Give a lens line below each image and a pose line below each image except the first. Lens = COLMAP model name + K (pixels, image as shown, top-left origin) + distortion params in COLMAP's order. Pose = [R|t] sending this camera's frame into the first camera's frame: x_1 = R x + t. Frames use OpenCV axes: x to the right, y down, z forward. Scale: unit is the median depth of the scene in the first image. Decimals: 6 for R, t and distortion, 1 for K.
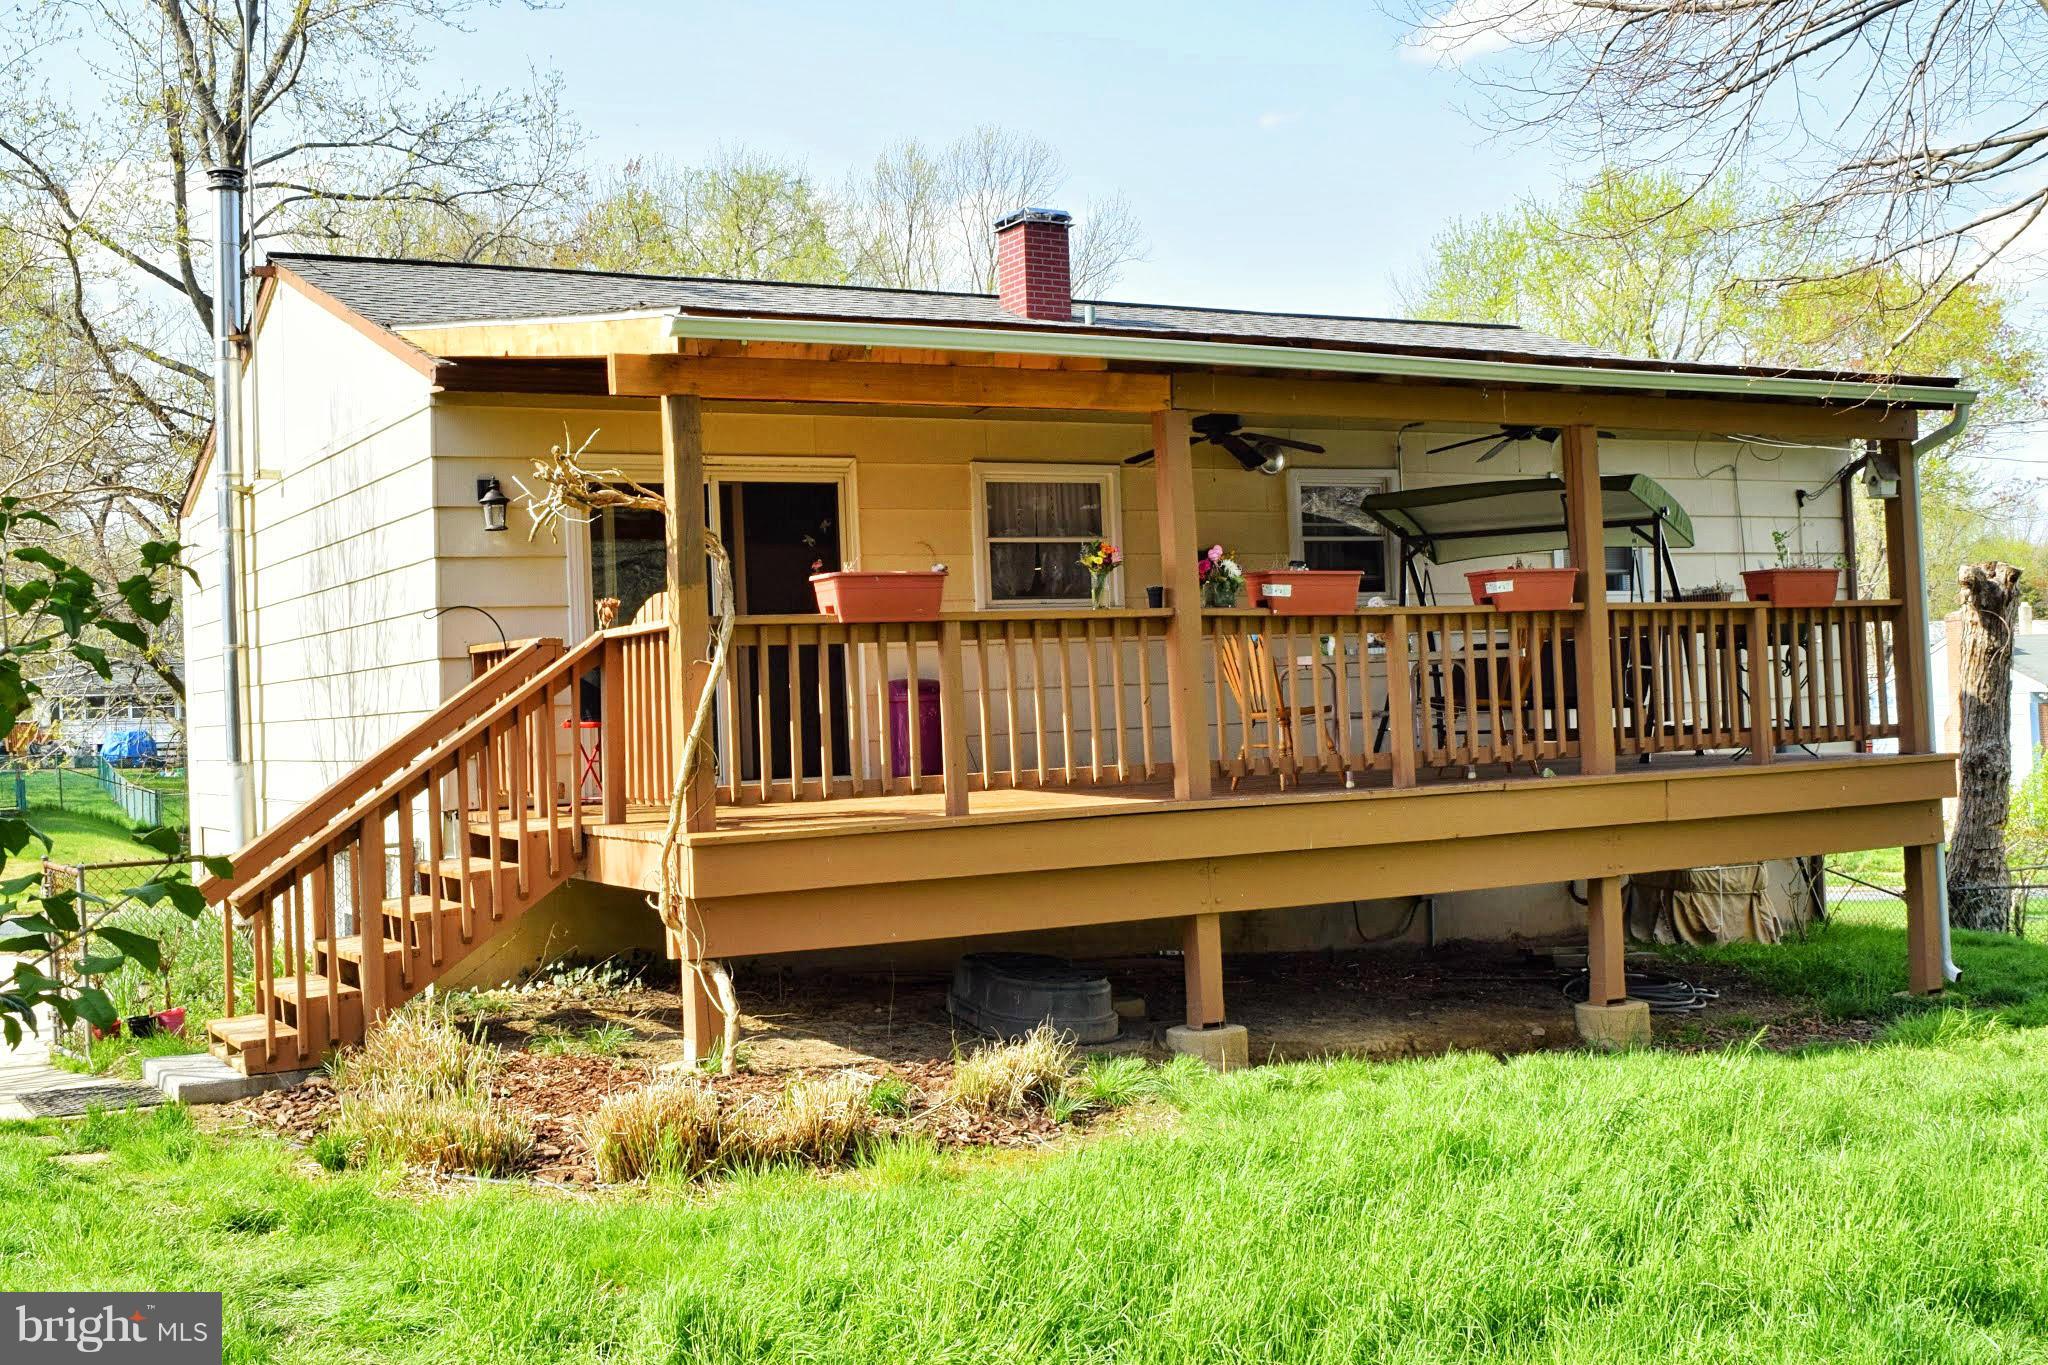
lens RADIAL K [[1815.2, 0, 1024.0], [0, 1815.2, 682.5], [0, 0, 1]] dist [-0.049857, 0.022912]
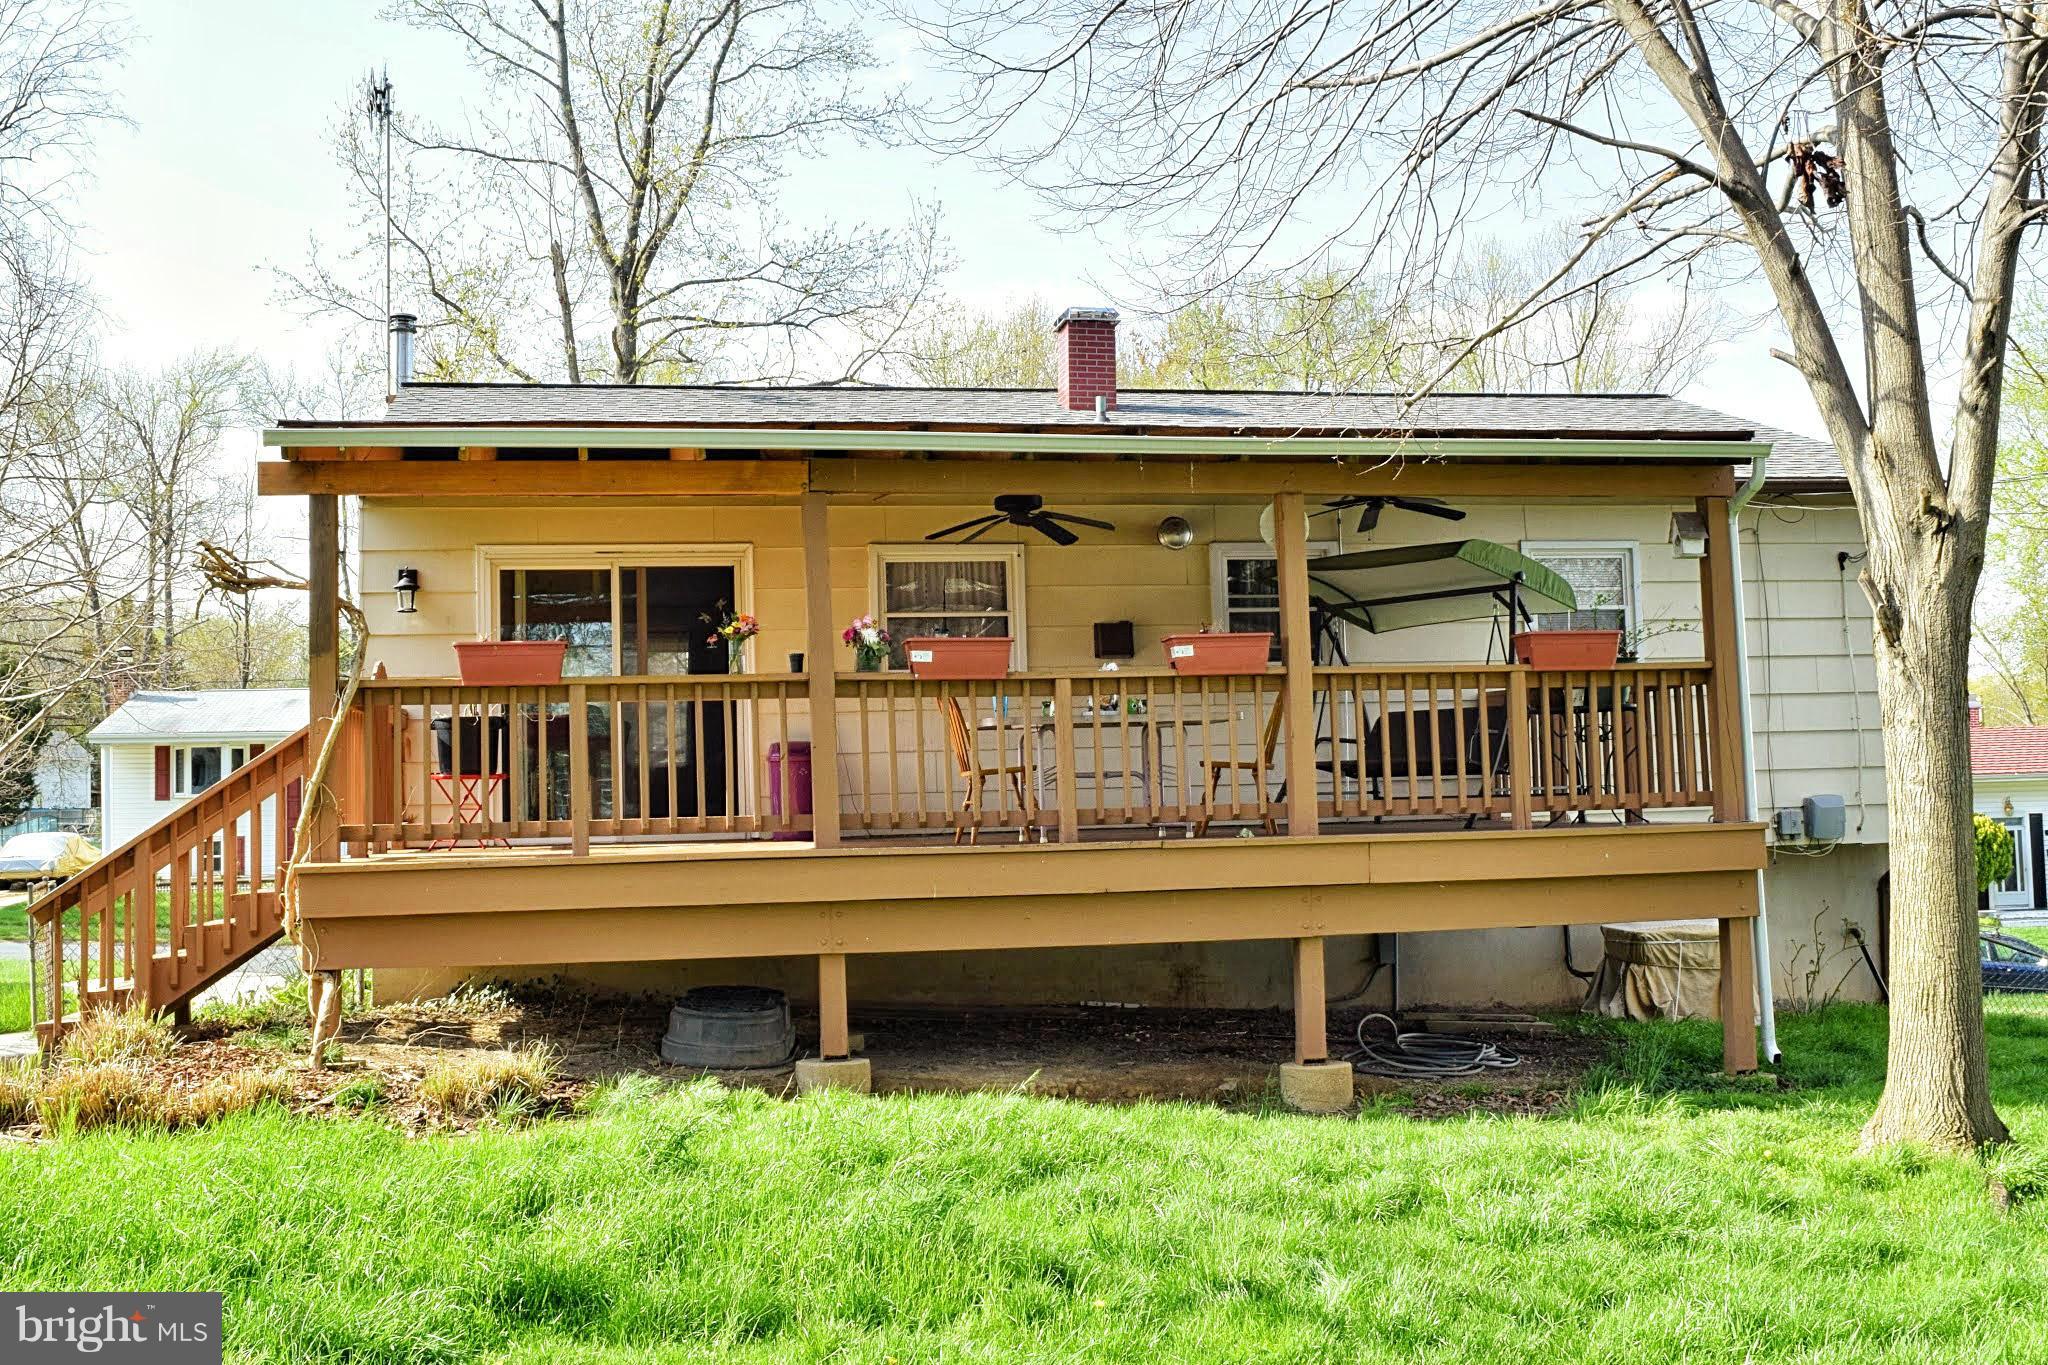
lens RADIAL K [[1711.5, 0, 1021.1], [0, 1711.5, 716.6], [0, 0, 1]] dist [-0.051979, -0.004606]
pose [[0.968130, 0.000931, -0.250448, 0.337728], [-0.006779, 0.999724, -0.022490, 0.005557], [0.250358, 0.023471, 0.967869, 0.025918]]
